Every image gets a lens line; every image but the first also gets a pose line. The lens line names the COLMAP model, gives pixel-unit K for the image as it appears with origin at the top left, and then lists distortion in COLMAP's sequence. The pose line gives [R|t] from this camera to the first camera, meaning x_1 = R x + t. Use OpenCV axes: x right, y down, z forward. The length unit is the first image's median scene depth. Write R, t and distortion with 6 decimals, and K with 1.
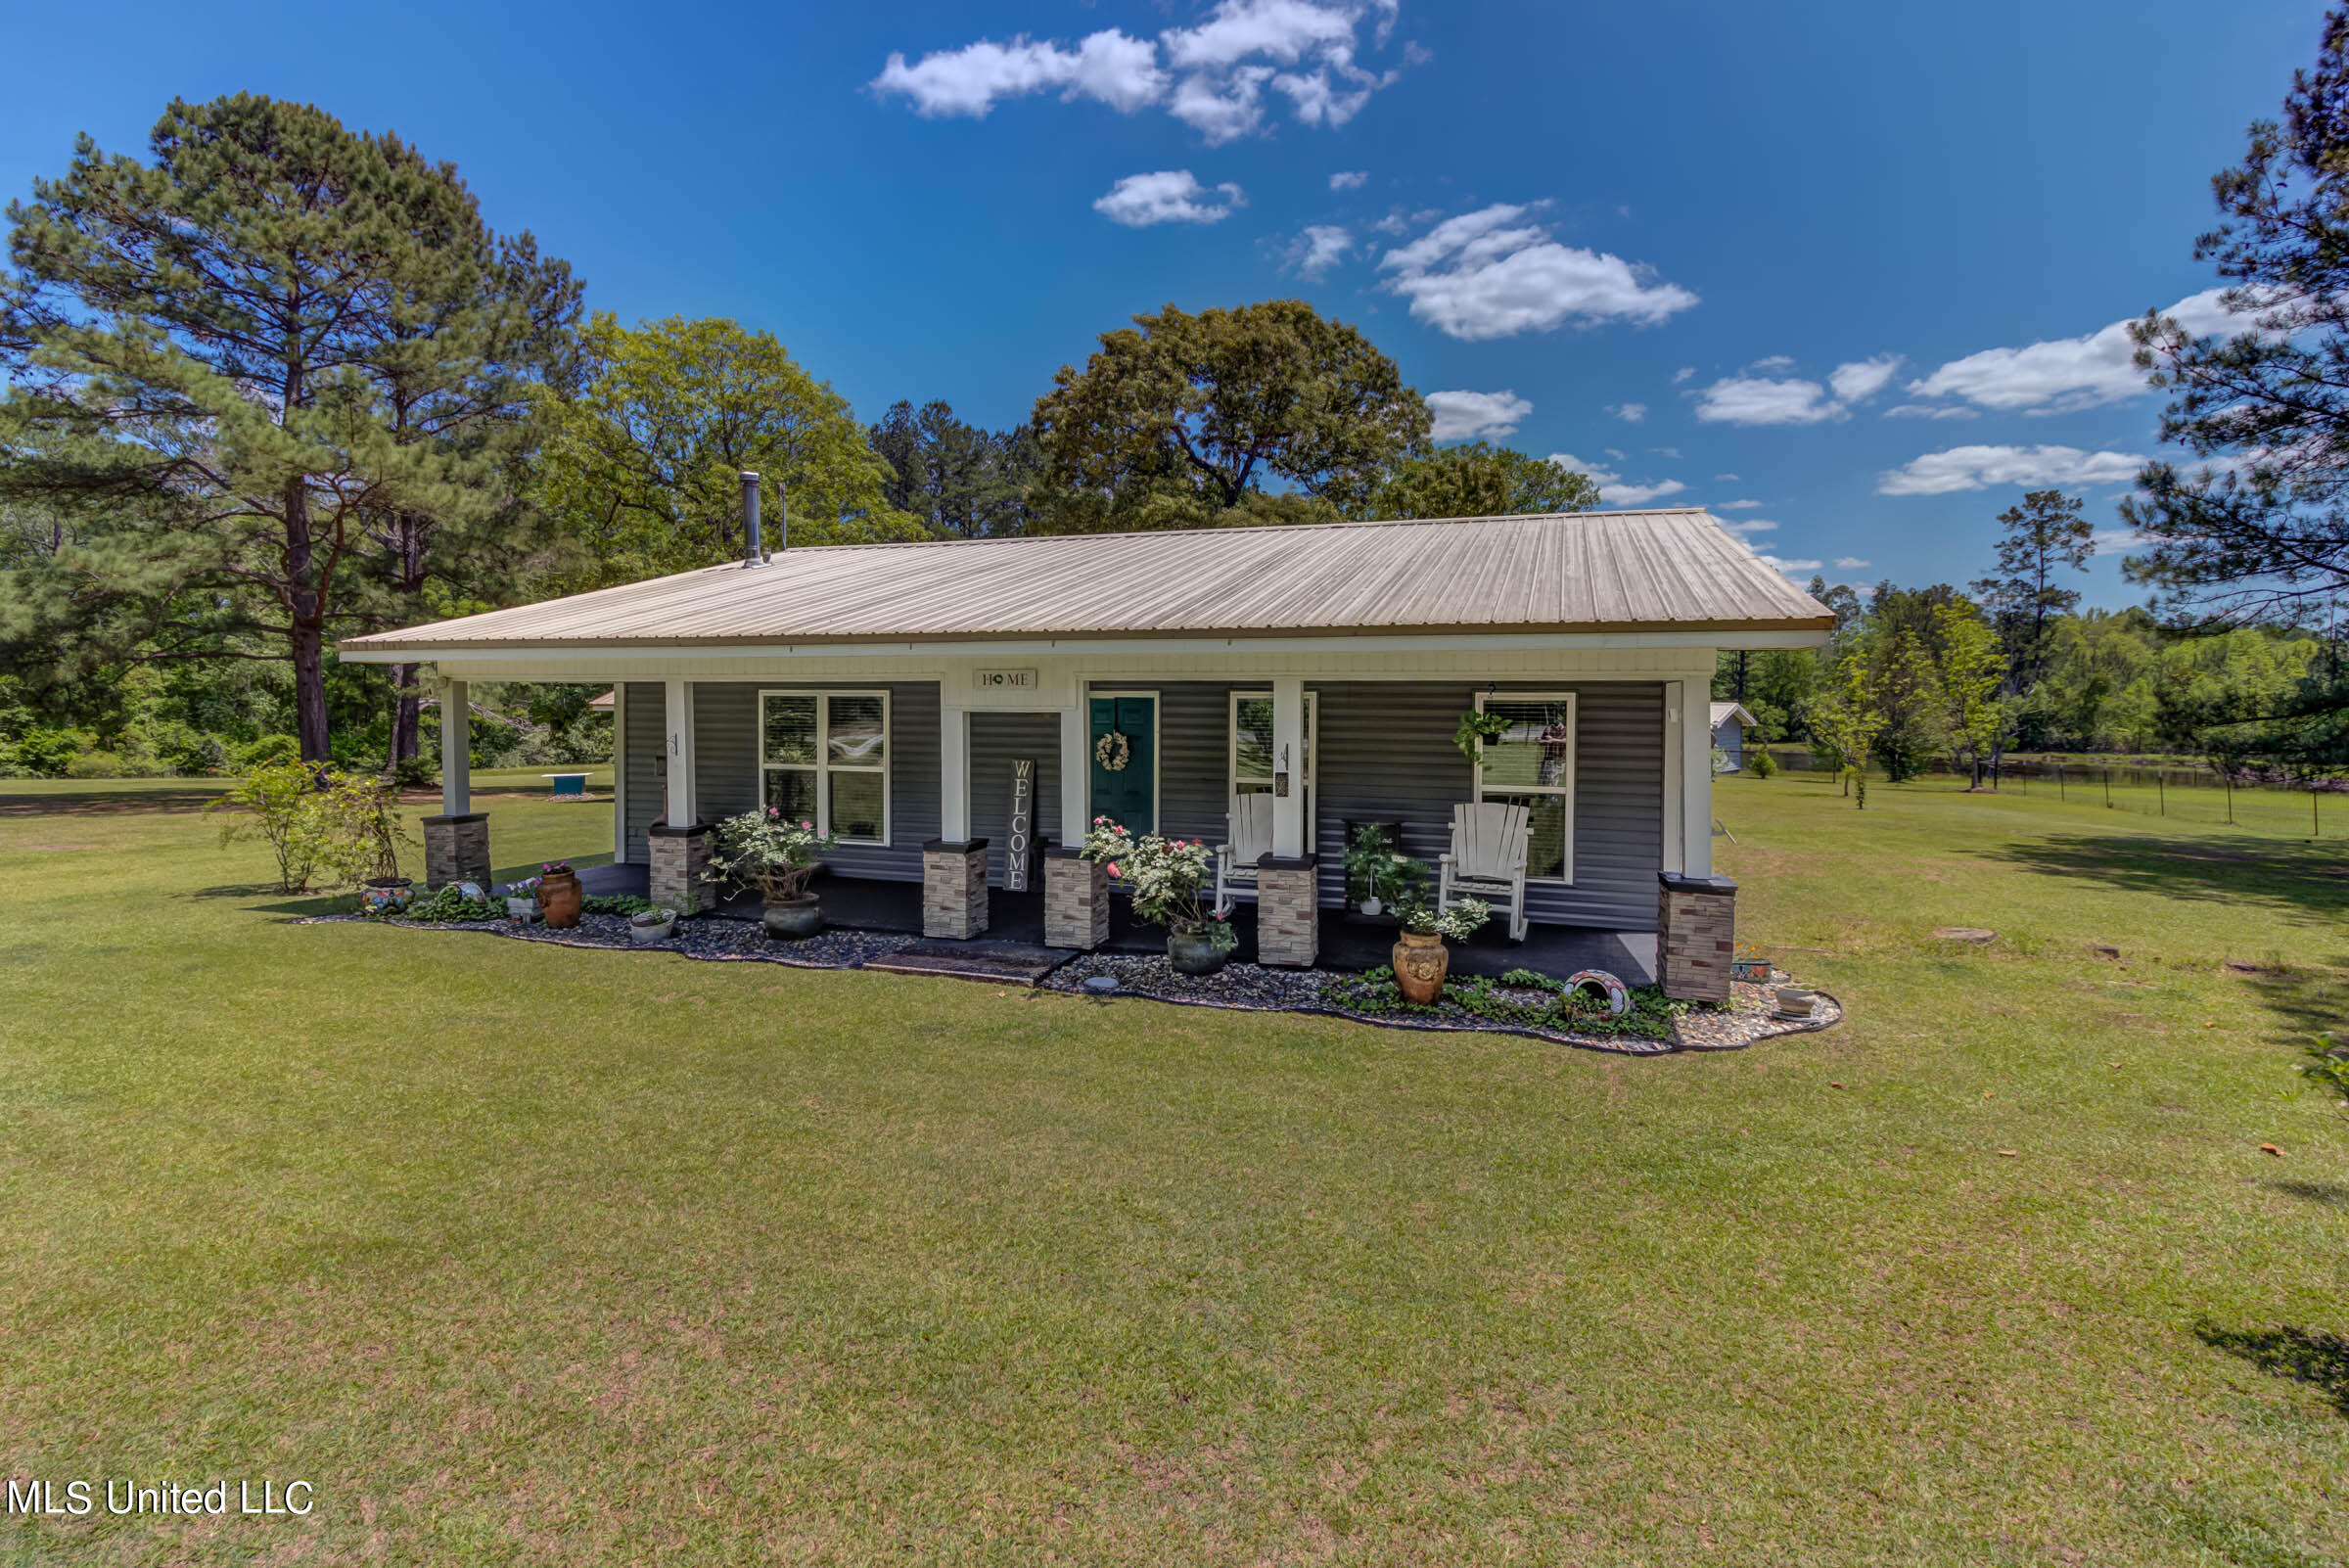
lens RADIAL K [[1122.8, 0, 1174.5], [0, 1122.8, 784.0], [0, 0, 1]] dist [-0.000852, -0.000716]
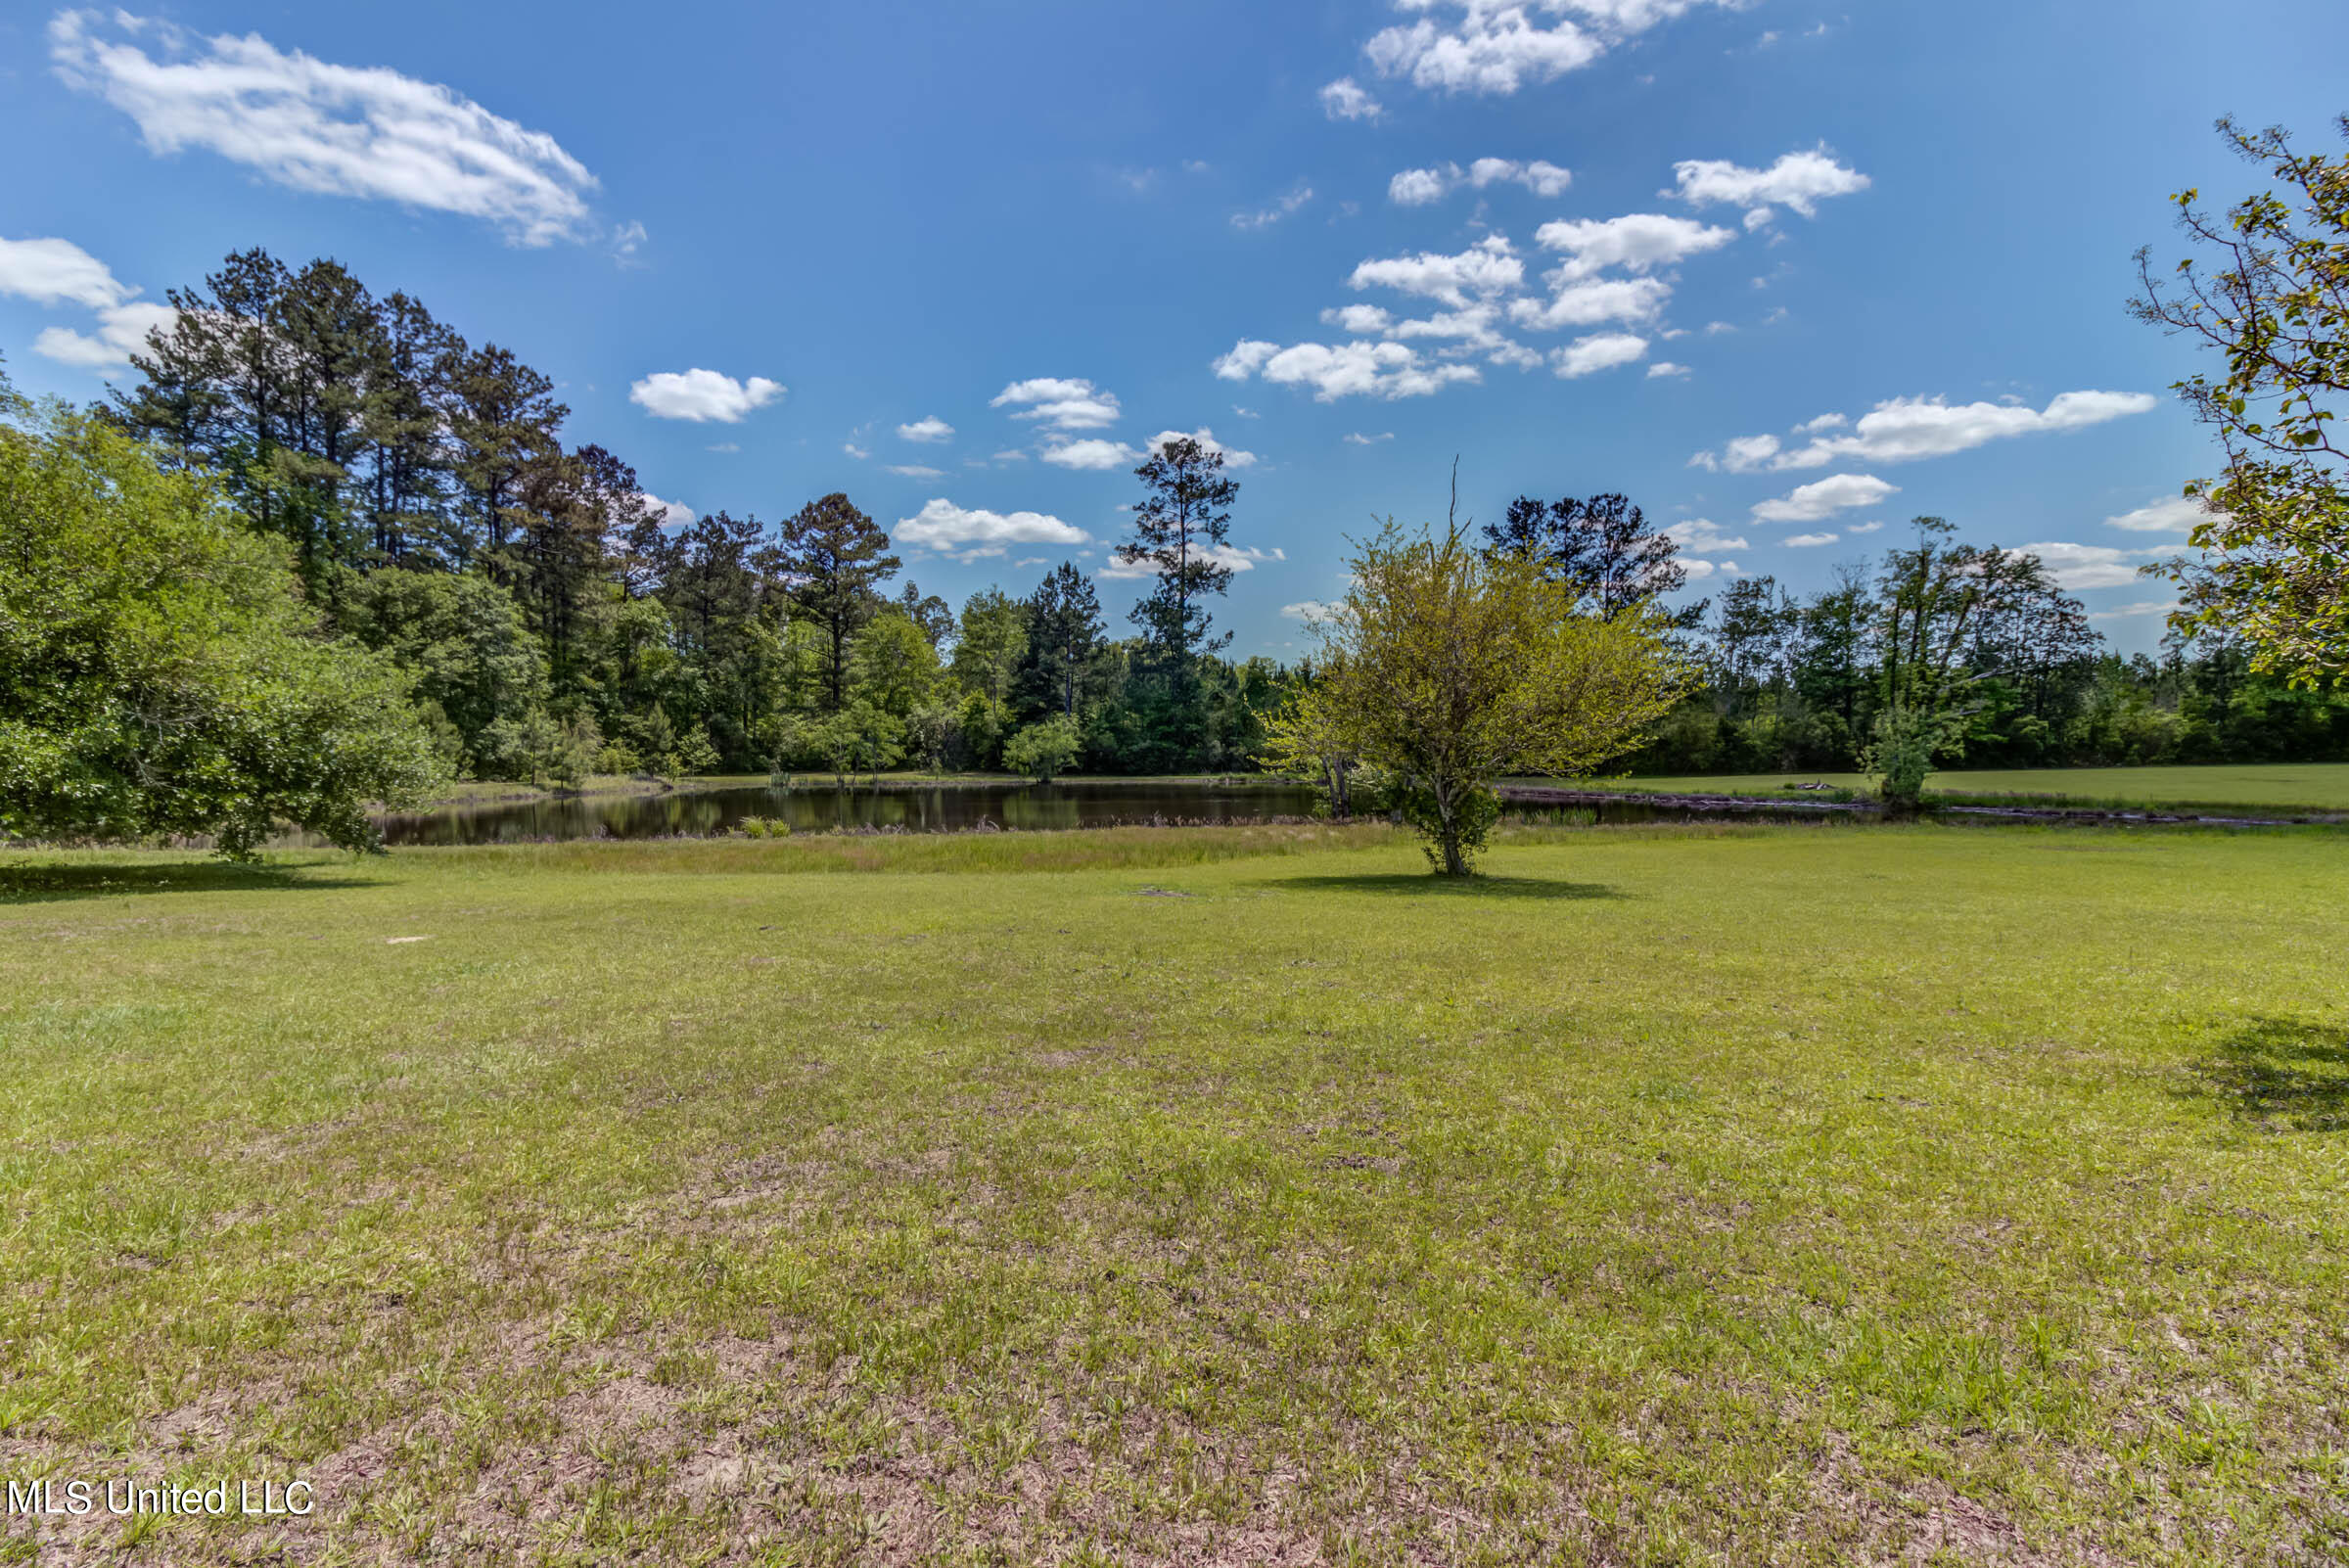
lens RADIAL K [[1122.8, 0, 1174.5], [0, 1122.8, 784.0], [0, 0, 1]] dist [-0.000852, -0.000716]
pose [[0.725610, -0.035111, 0.687210, 0.218243], [0.057899, 0.998271, -0.010131, -0.013436], [-0.685666, 0.047140, 0.726388, 0.436350]]
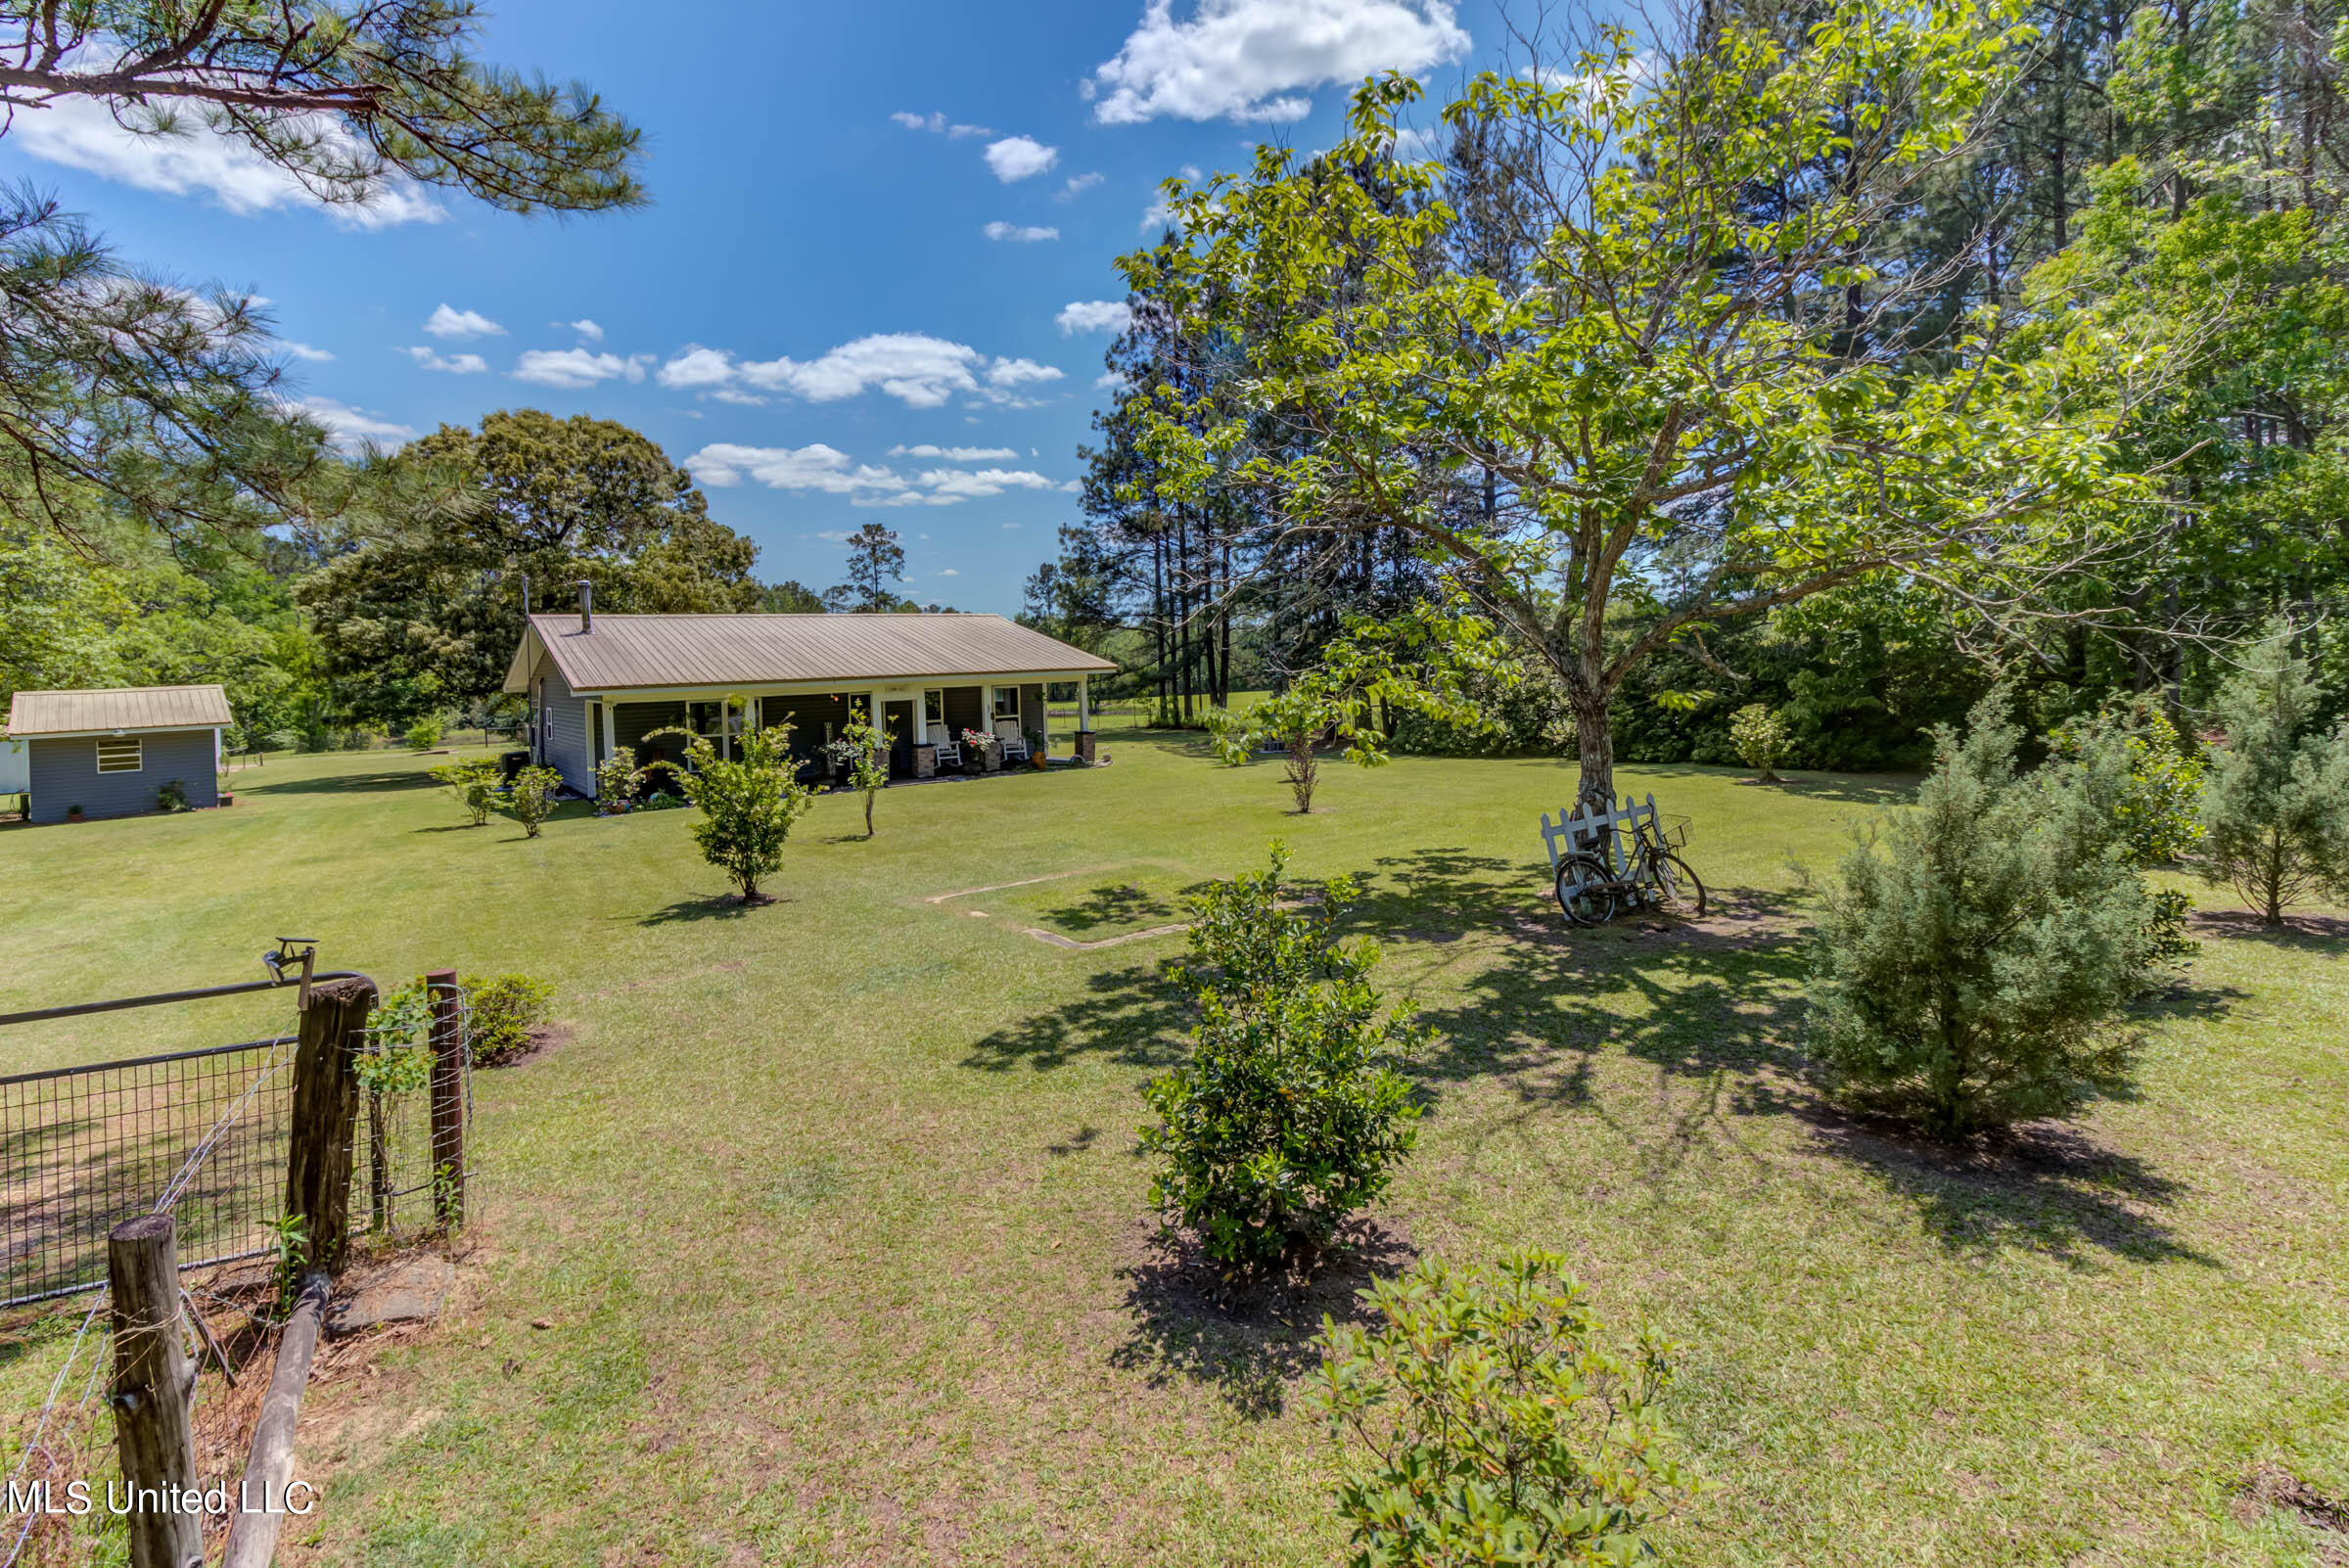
lens RADIAL K [[1122.8, 0, 1174.5], [0, 1122.8, 784.0], [0, 0, 1]] dist [-0.000852, -0.000716]
pose [[0.575939, -0.100395, 0.811305, -0.183841], [0.080273, 0.994580, 0.066088, 0.002356], [-0.813542, 0.027063, 0.580876, -0.119457]]
